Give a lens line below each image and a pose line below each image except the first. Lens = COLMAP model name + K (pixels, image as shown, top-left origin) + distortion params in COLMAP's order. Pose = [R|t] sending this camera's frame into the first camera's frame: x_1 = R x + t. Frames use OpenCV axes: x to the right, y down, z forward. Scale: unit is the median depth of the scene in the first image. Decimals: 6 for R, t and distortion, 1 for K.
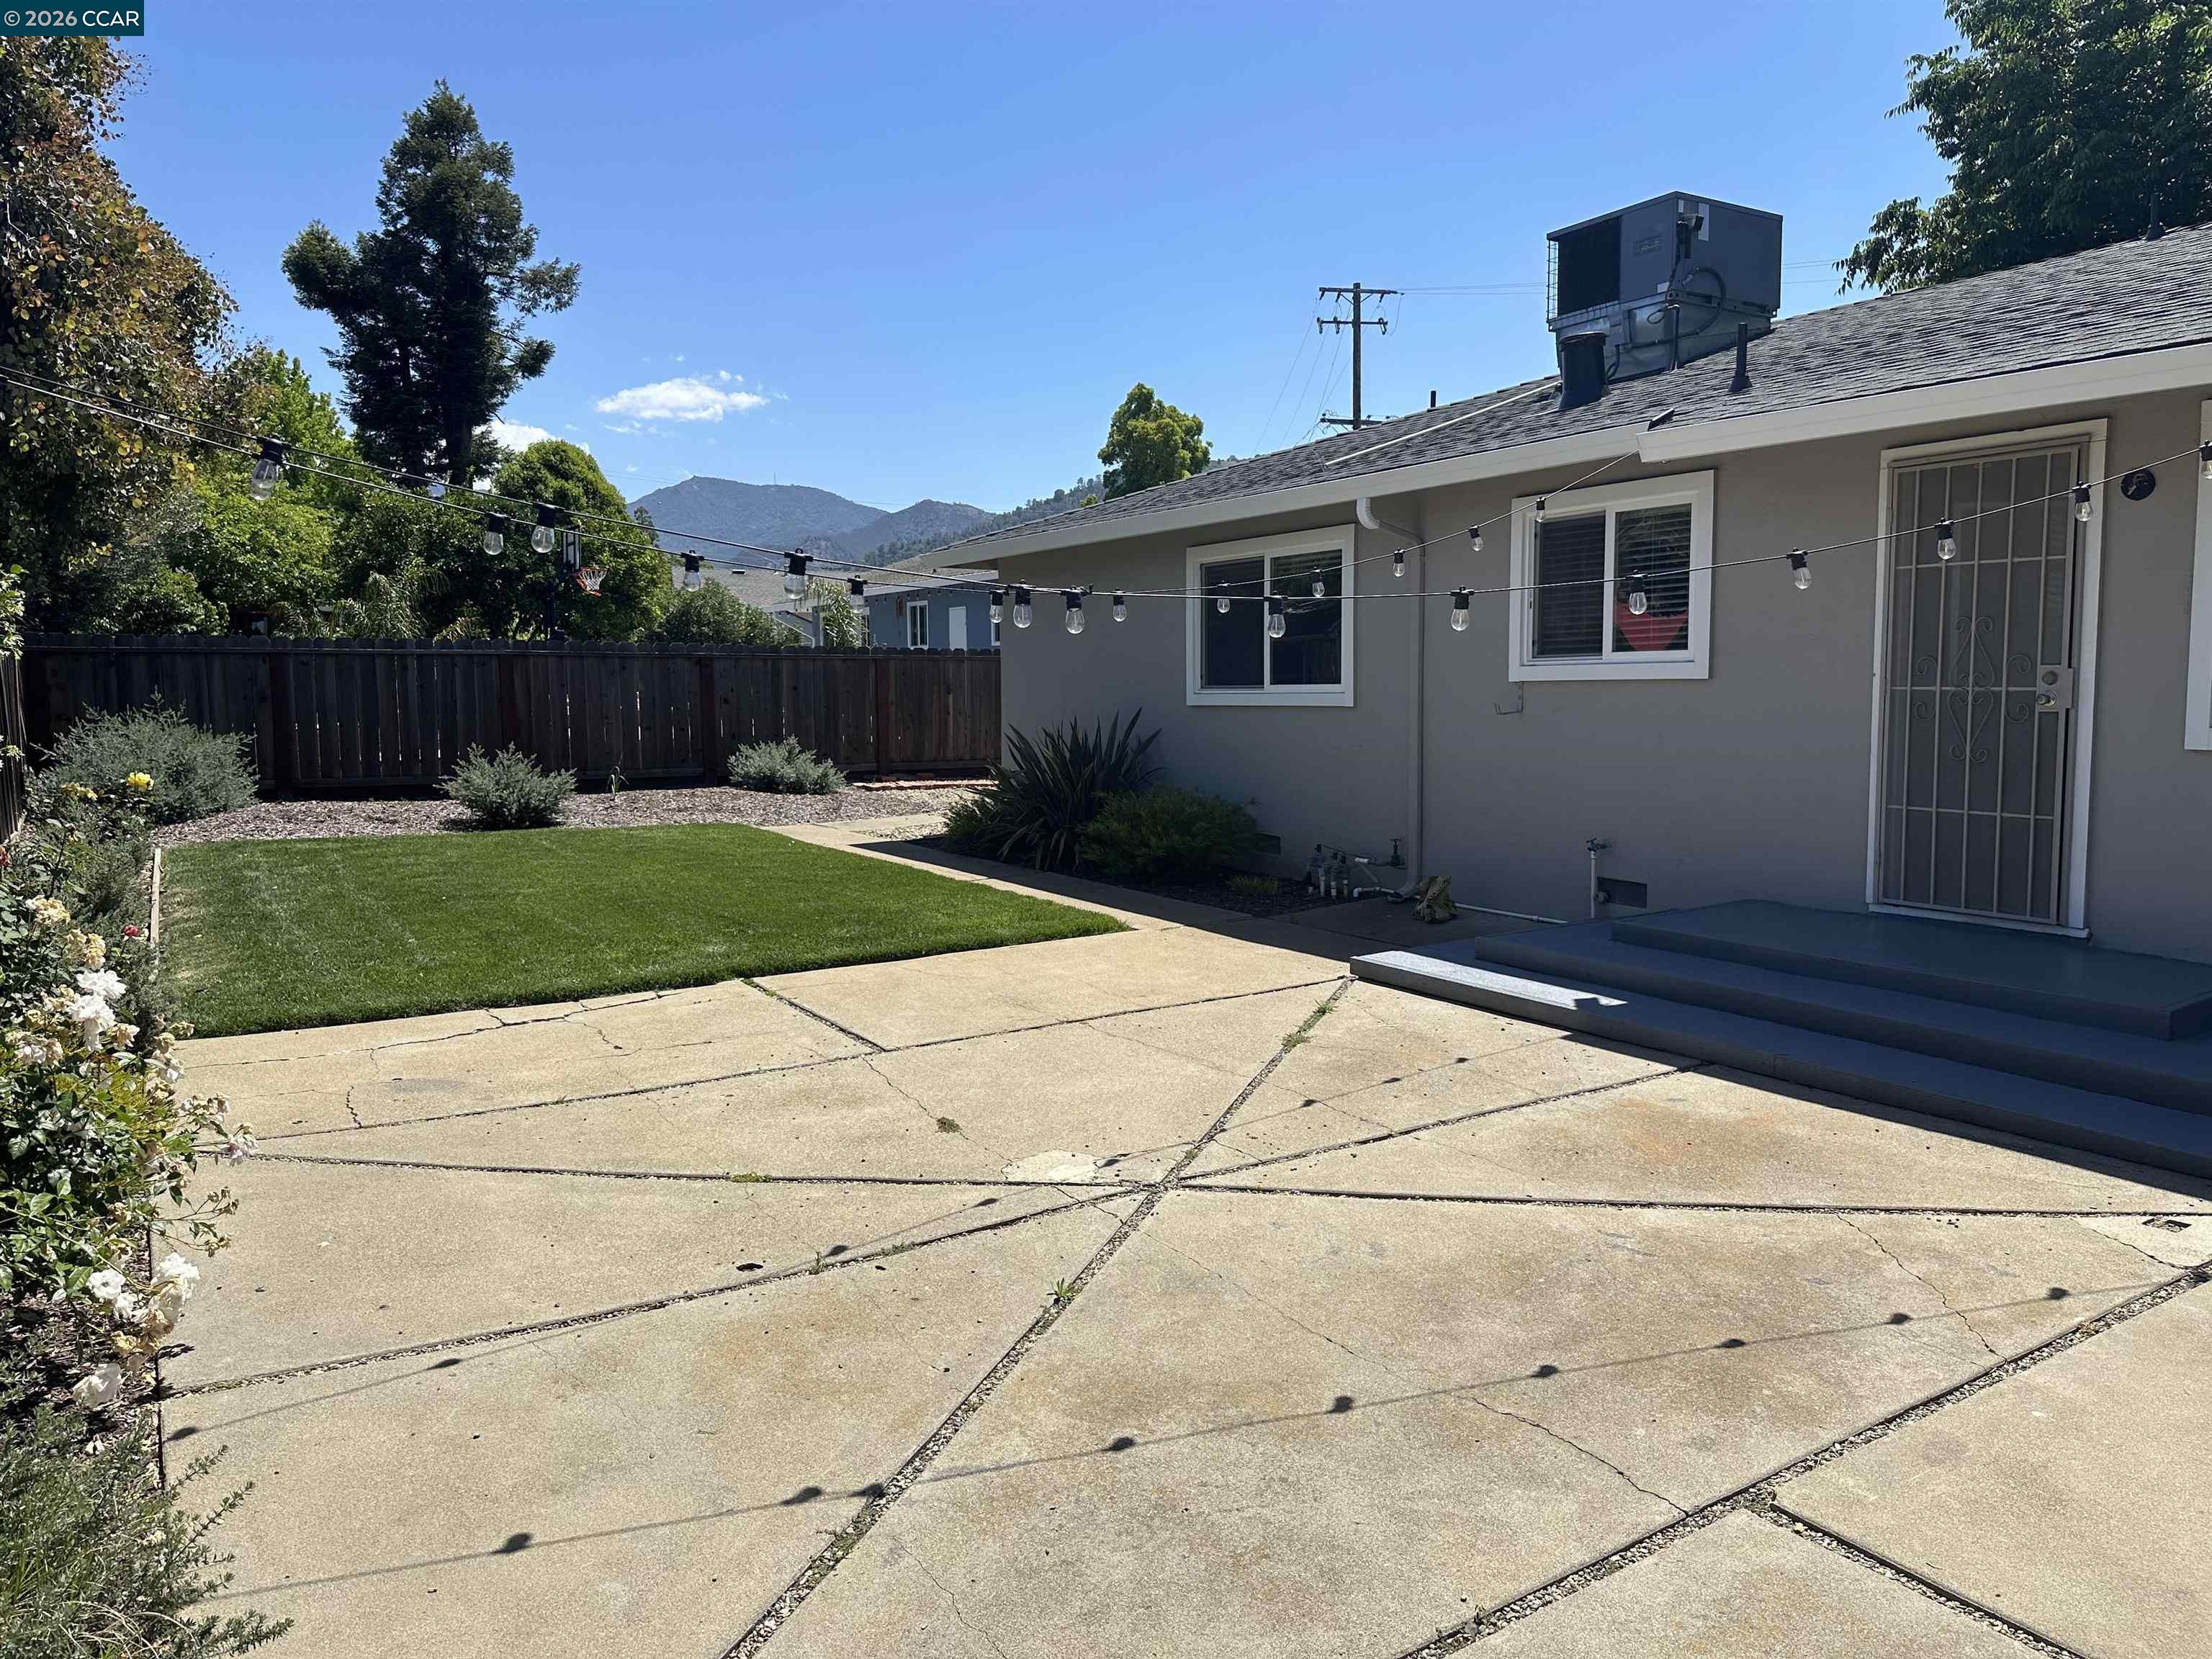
lens RADIAL K [[1554.3, 0, 1129.3], [0, 1554.3, 843.2], [0, 0, 1]] dist [0.038225, -0.059038]
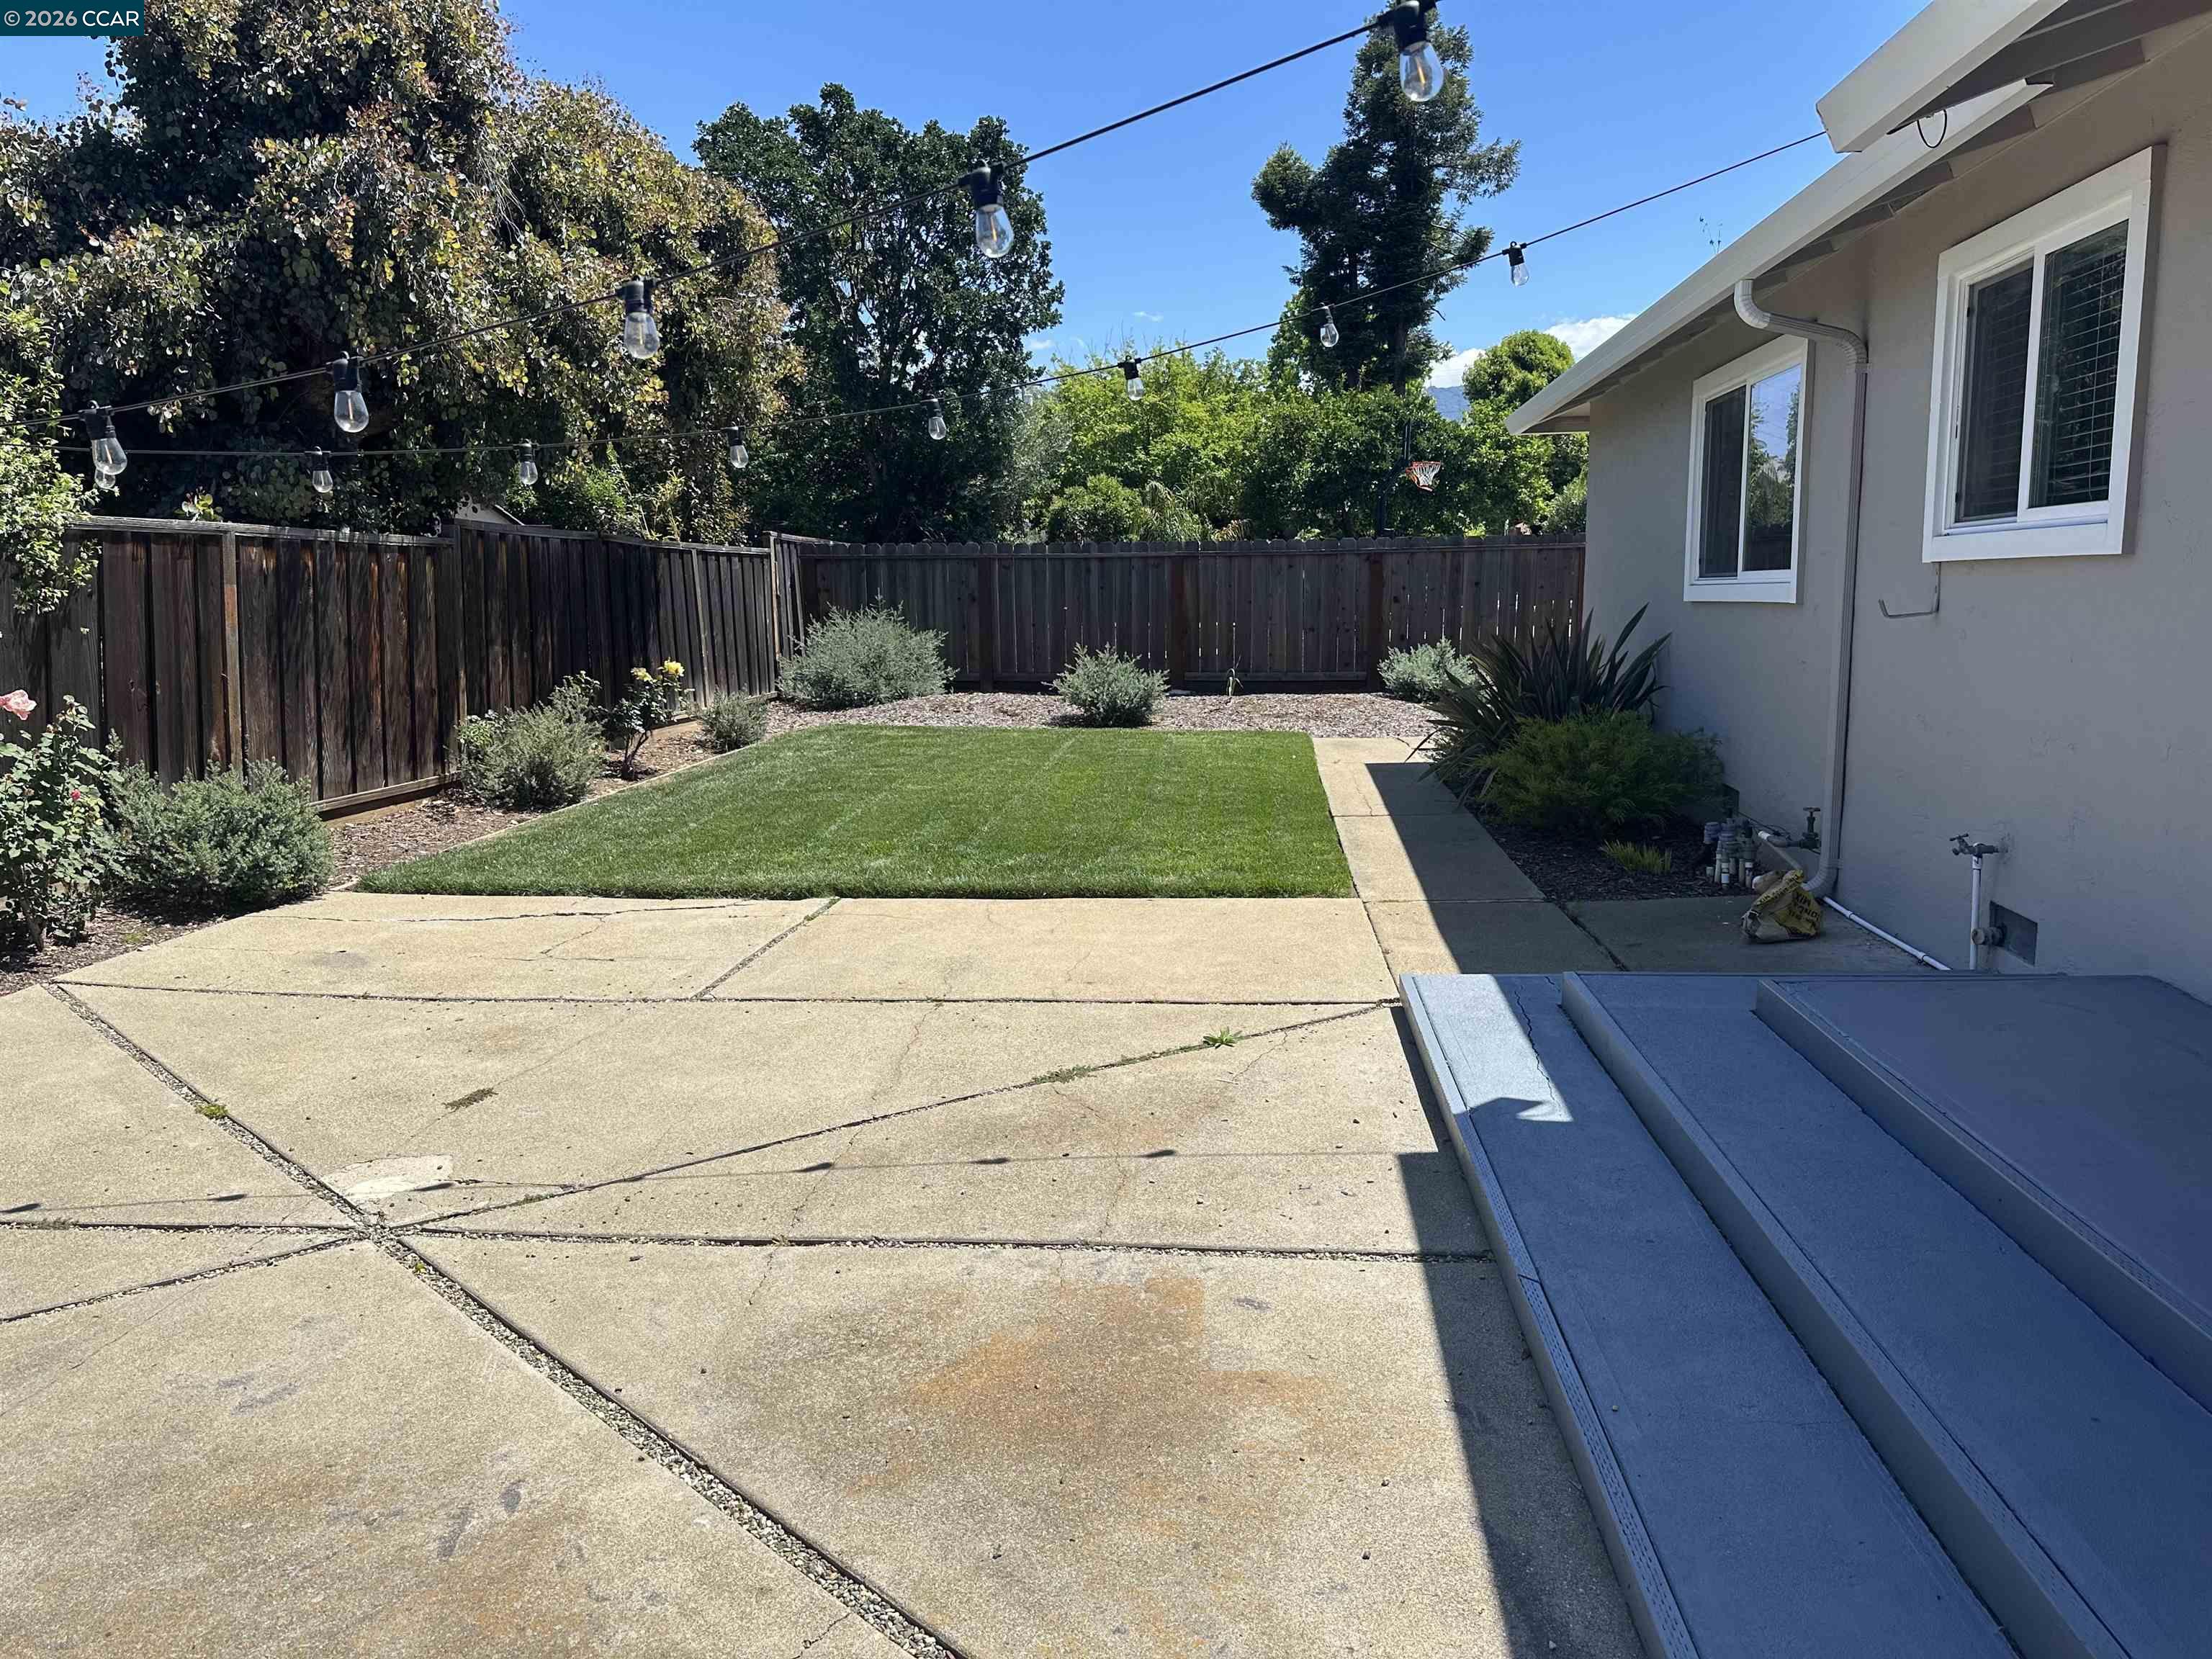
lens RADIAL K [[1554.3, 0, 1096.0], [0, 1554.3, 862.5], [0, 0, 1]] dist [0.038225, -0.059038]
pose [[0.776268, 0.102304, -0.622046, 0.208776], [-0.054787, 0.993959, 0.095100, -0.015117], [0.628017, -0.039742, 0.777184, 0.172013]]
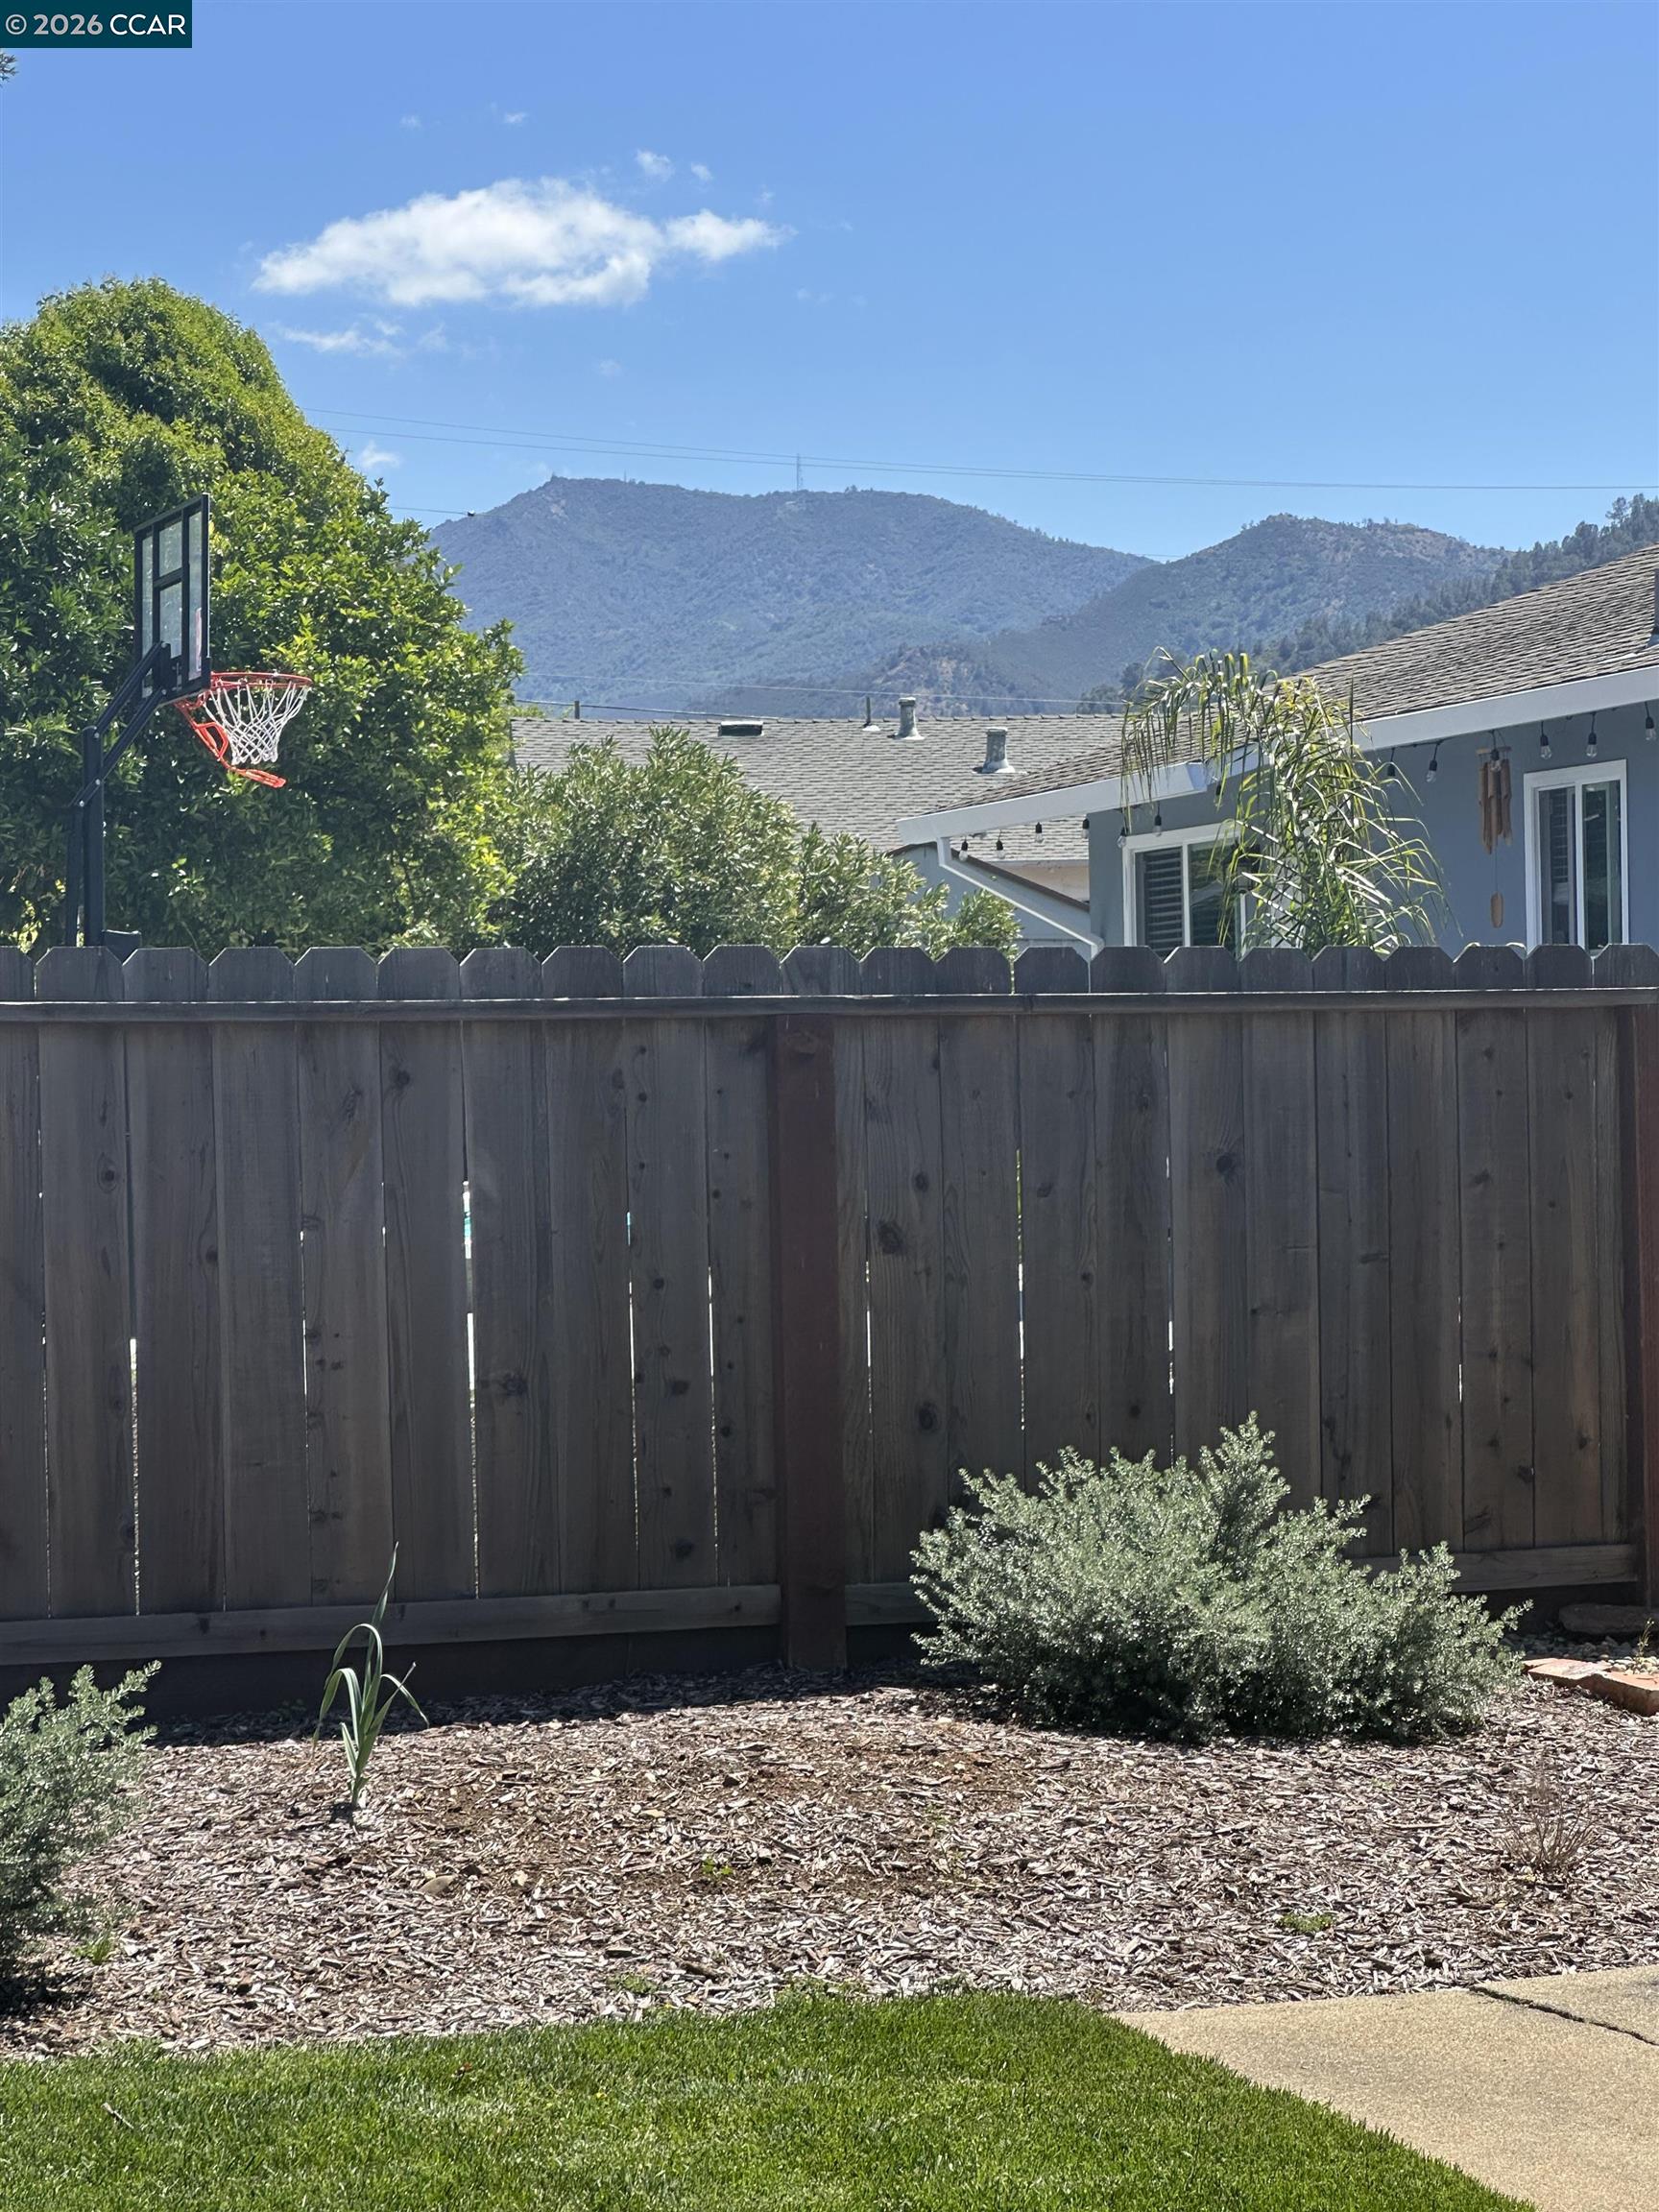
lens RADIAL K [[5073.9, 0, 823.3], [0, 5073.9, 1100.7], [0, 0, 1]] dist [0.387764, 0.000000]
pose [[0.976674, -0.013921, -0.214278, -0.139040], [-0.008206, 0.994748, -0.102027, -0.045897], [0.214573, 0.101405, 0.971430, 0.401286]]
